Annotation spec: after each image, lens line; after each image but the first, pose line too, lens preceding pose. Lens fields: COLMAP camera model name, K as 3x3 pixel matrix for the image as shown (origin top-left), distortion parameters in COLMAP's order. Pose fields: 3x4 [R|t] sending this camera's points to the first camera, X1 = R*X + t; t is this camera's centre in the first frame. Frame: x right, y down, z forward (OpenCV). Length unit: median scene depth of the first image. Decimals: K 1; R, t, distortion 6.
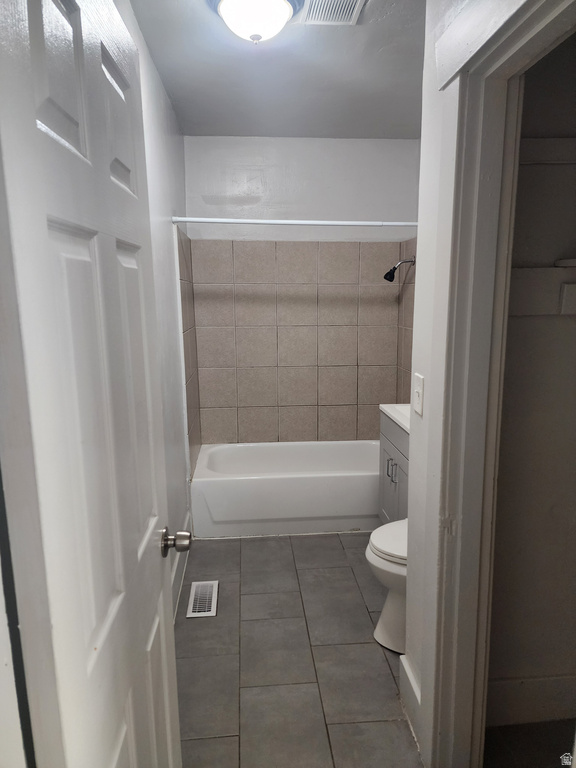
lens RADIAL K [[519.4, 0, 288.0], [0, 519.4, 384.0], [0, 0, 1]] dist [0.082916, -0.088139]
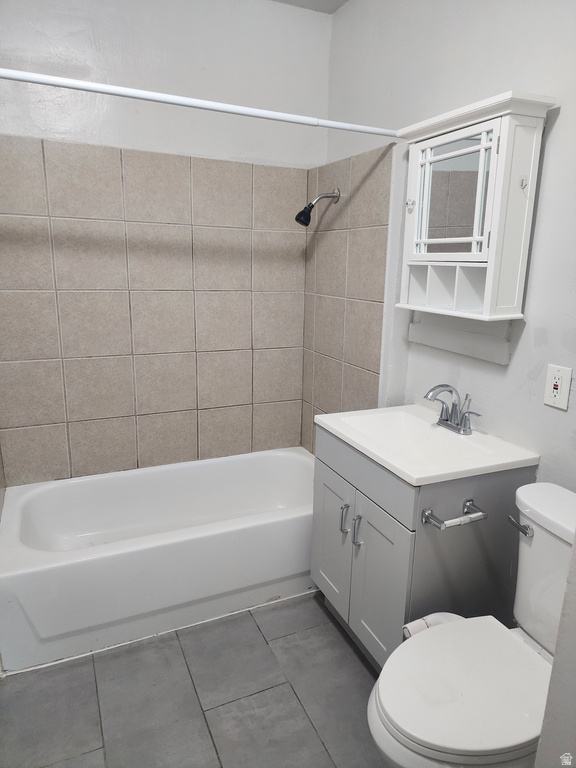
lens RADIAL K [[519.4, 0, 288.0], [0, 519.4, 384.0], [0, 0, 1]] dist [0.082916, -0.088139]
pose [[0.943529, -0.052117, 0.327165, -0.053459], [0.028939, 0.996739, 0.075321, -0.040975], [-0.330023, -0.061600, 0.941961, 0.335206]]
